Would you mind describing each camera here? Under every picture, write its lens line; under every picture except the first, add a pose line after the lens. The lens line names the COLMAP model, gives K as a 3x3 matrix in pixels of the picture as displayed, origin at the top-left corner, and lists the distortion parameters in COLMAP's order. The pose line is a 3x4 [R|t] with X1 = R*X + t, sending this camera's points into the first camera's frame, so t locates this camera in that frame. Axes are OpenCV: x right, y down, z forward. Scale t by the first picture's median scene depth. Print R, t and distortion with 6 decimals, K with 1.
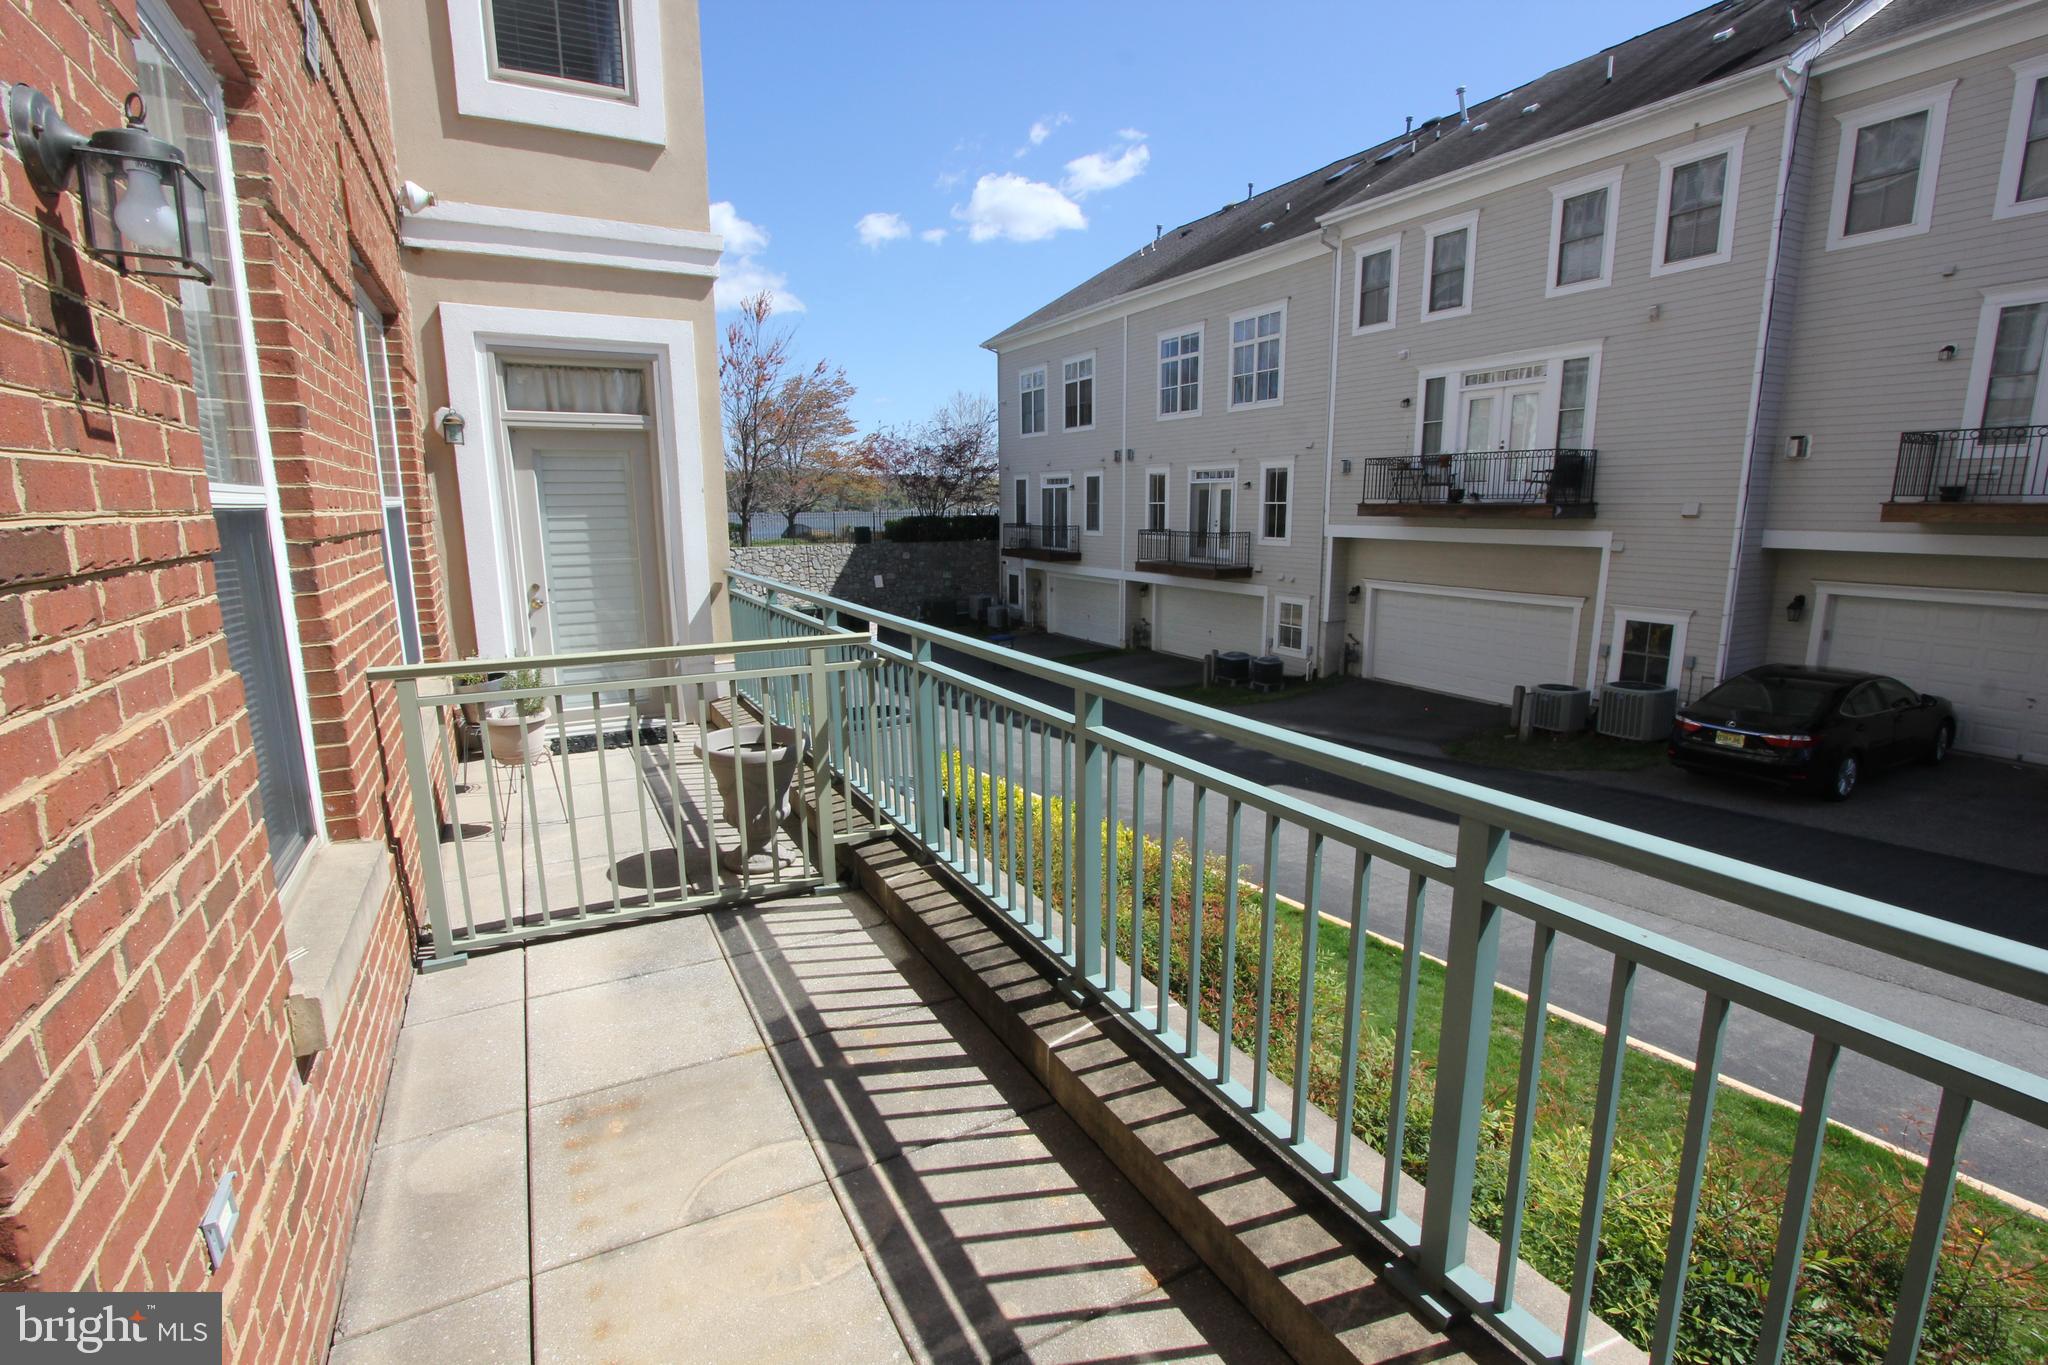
lens RADIAL K [[937.6, 0, 1027.9], [0, 937.6, 683.7], [0, 0, 1]] dist [-0.002067, -0.000660]
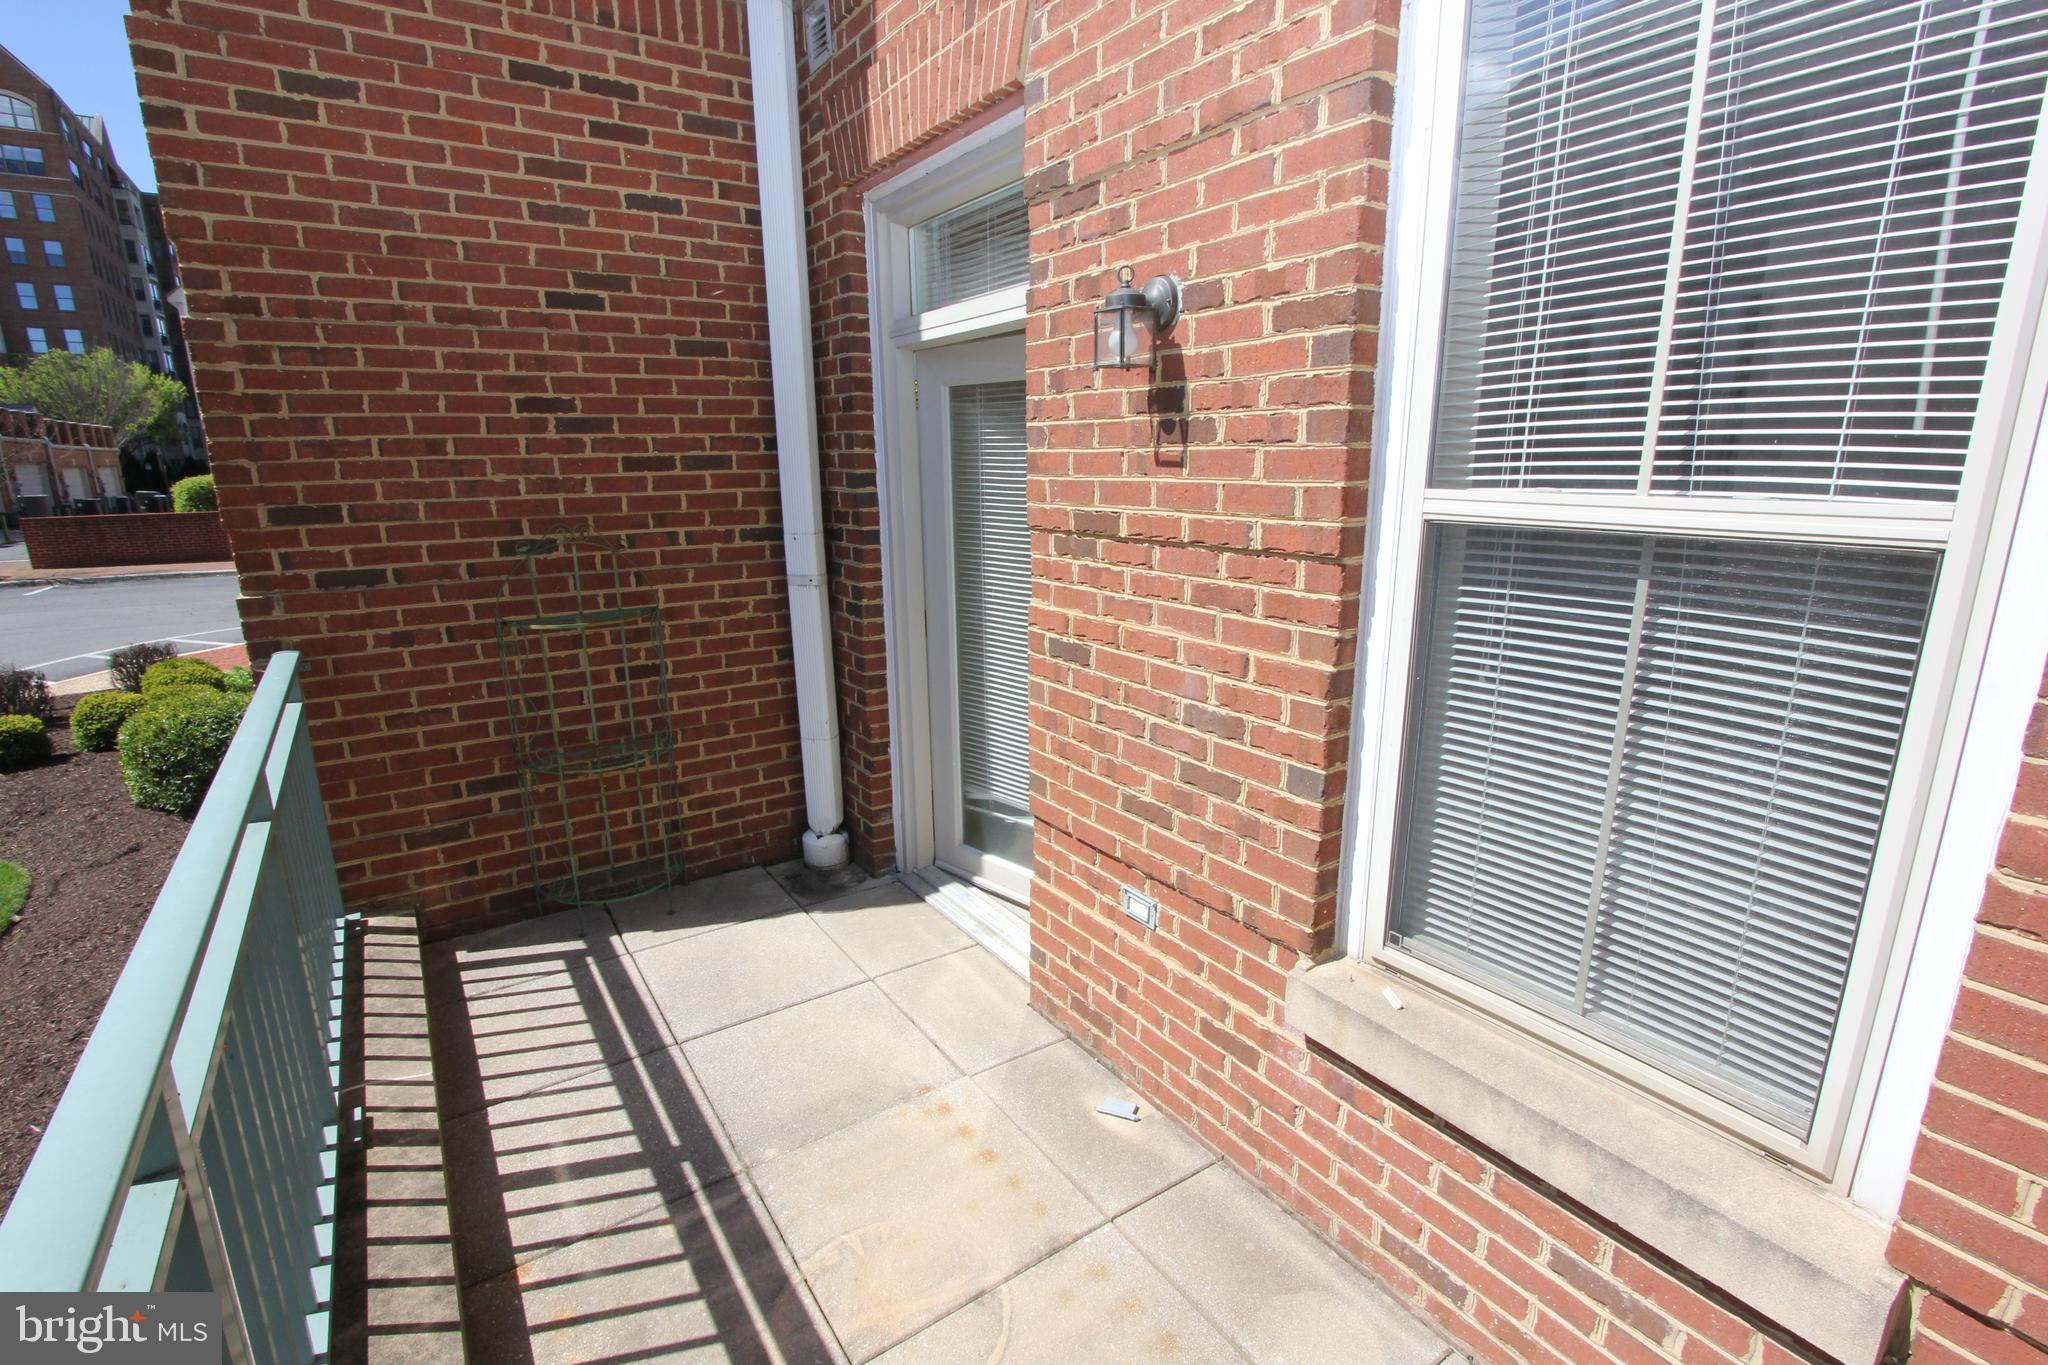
lens RADIAL K [[937.6, 0, 1020.5], [0, 937.6, 685.5], [0, 0, 1]] dist [-0.002067, -0.000660]
pose [[-0.994585, 0.037428, -0.096955, -0.347306], [-0.006637, 0.908125, 0.418647, -0.395656], [0.103717, 0.417024, -0.902959, 1.734354]]
